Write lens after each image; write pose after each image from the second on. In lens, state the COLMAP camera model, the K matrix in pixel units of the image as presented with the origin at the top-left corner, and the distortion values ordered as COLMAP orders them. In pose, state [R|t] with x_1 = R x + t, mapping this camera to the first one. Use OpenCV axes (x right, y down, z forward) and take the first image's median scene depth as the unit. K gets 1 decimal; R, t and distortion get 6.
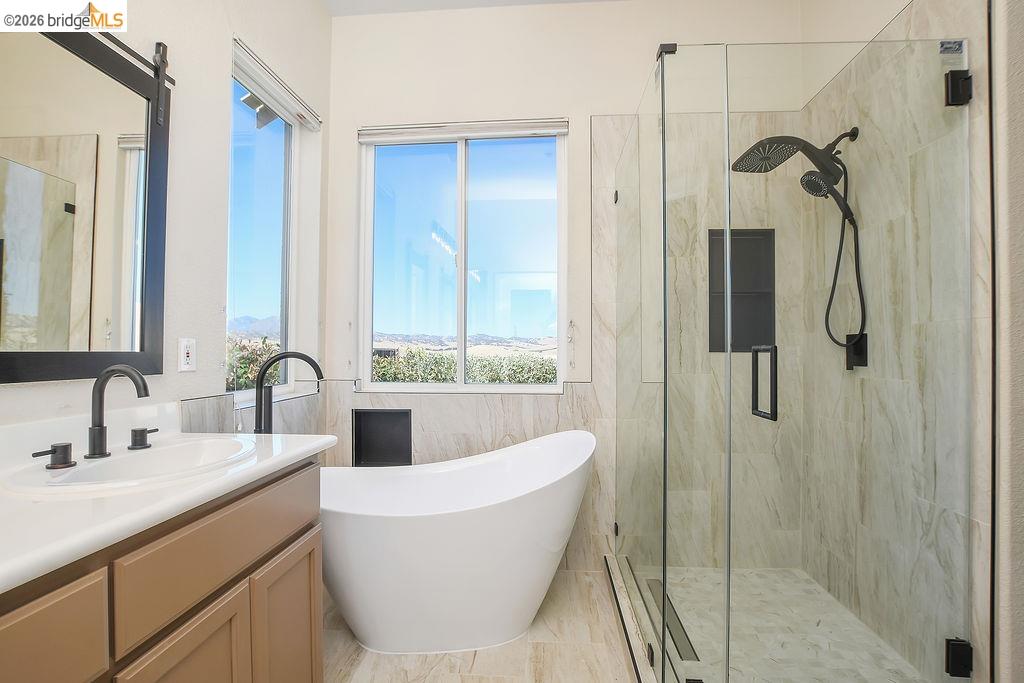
lens RADIAL K [[443.3, 0, 512.0], [0, 443.3, 341.5], [0, 0, 1]] dist [-0.023416, -0.000010]
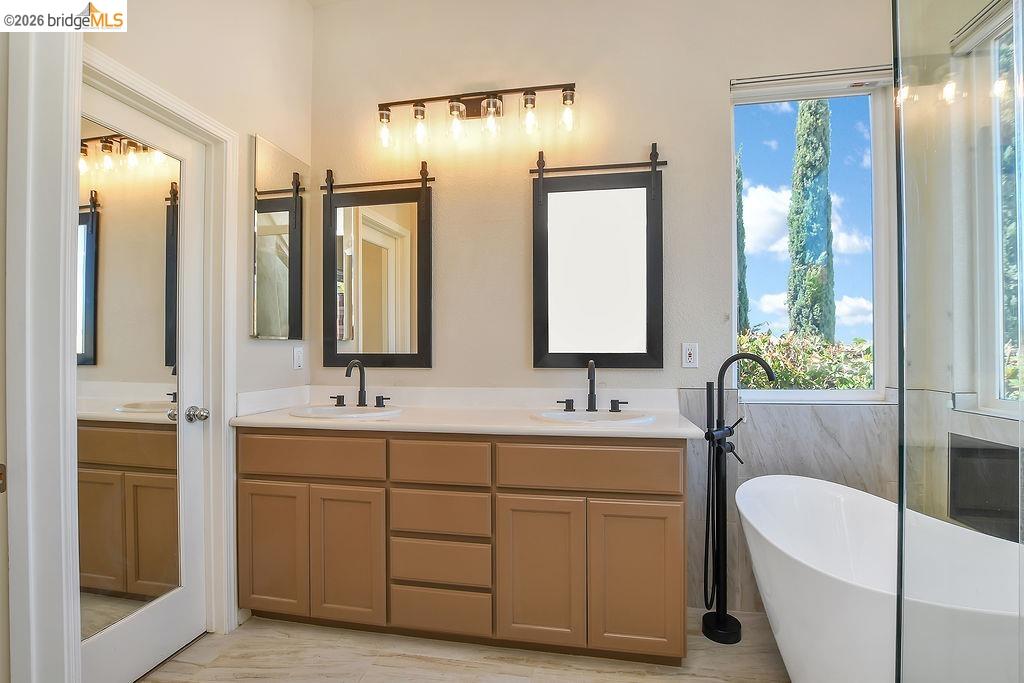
lens RADIAL K [[453.1, 0, 517.3], [0, 453.1, 345.0], [0, 0, 1]] dist [-0.022113, 0.000764]
pose [[-0.096761, -0.016230, -0.995175, 0.965616], [0.025617, 0.999495, -0.018792, 0.015979], [0.994978, -0.027312, -0.096296, 0.858684]]
